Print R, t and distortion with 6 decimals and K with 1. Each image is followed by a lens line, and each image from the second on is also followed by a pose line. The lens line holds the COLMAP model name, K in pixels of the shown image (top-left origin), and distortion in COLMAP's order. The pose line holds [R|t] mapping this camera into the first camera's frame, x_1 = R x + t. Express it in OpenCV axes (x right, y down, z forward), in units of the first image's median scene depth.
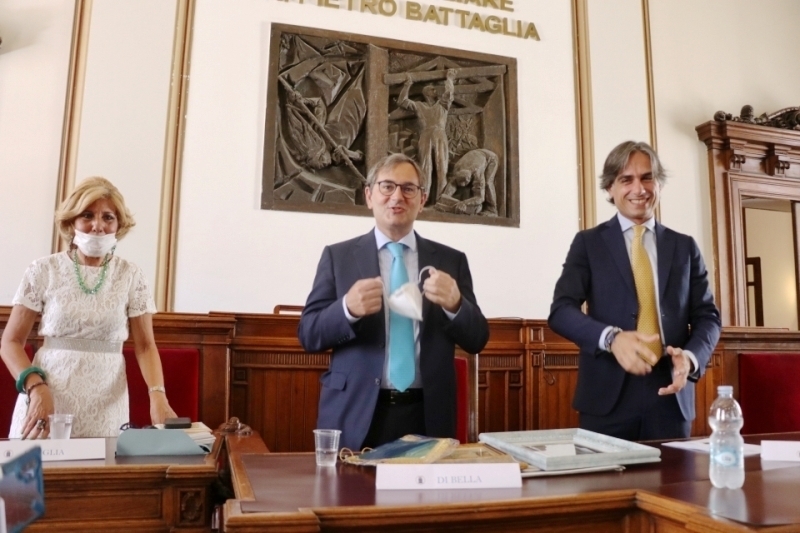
lens RADIAL K [[651.6, 0, 396.1], [0, 651.6, 278.7], [0, 0, 1]] dist [-0.182333, 0.145628]
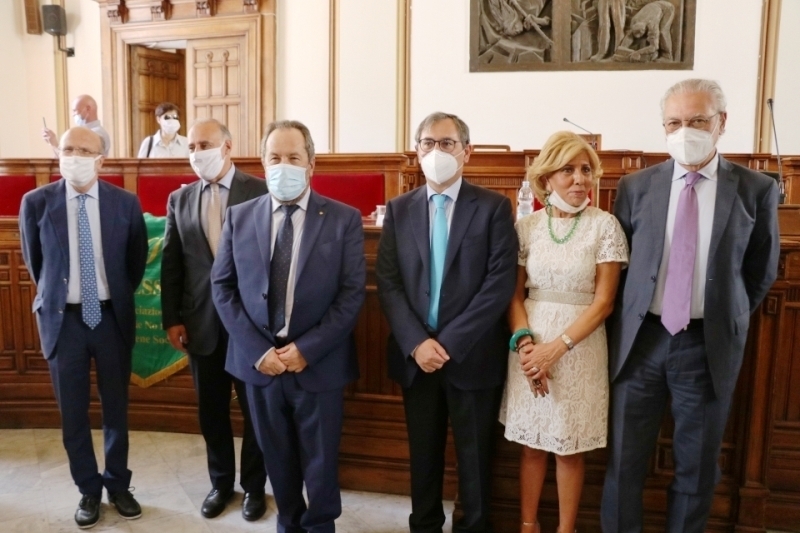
lens RADIAL K [[651.6, 0, 396.1], [0, 651.6, 278.7], [0, 0, 1]] dist [-0.182333, 0.145628]
pose [[0.874304, 0.058662, -0.481822, 0.292660], [0.060880, 0.971577, 0.228761, -0.005580], [0.481546, -0.229340, 0.845882, -0.257964]]
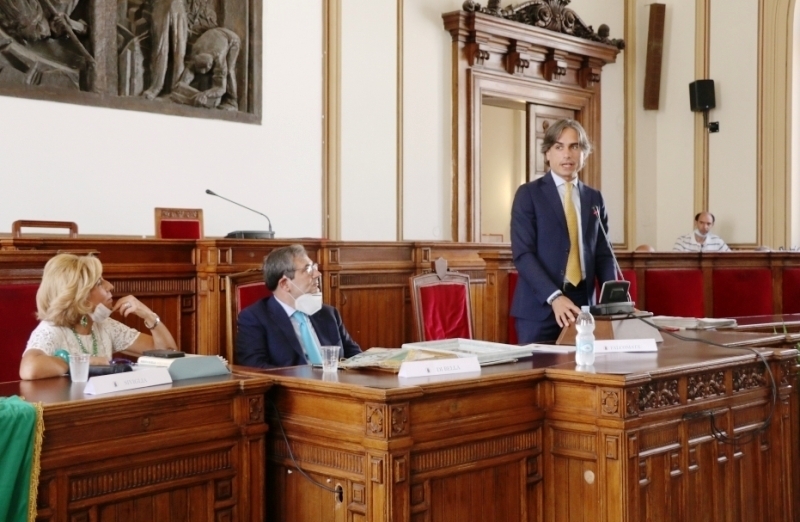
lens RADIAL K [[993.7, 0, 400.0], [0, 993.7, 261.0], [0, 0, 1]] dist [-0.065883, 0.333364]
pose [[0.873187, -0.017470, 0.487072, -0.308054], [-0.043349, 0.992613, 0.113315, -0.058779], [-0.485454, -0.120059, 0.865979, -0.270811]]
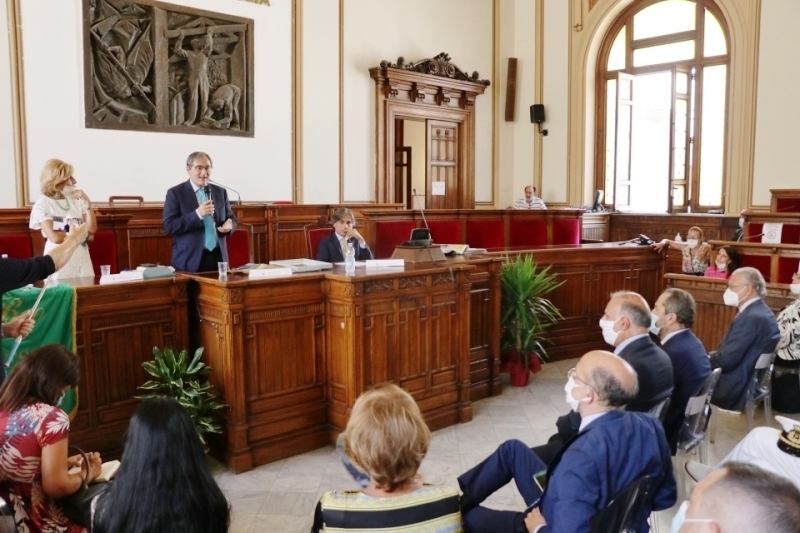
lens RADIAL K [[651.6, 0, 396.1], [0, 651.6, 278.7], [0, 0, 1]] dist [-0.182333, 0.145628]
pose [[0.894079, -0.064500, 0.443241, -0.211622], [-0.041235, 0.973522, 0.224843, -0.113310], [-0.446007, -0.219305, 0.867746, -0.566195]]
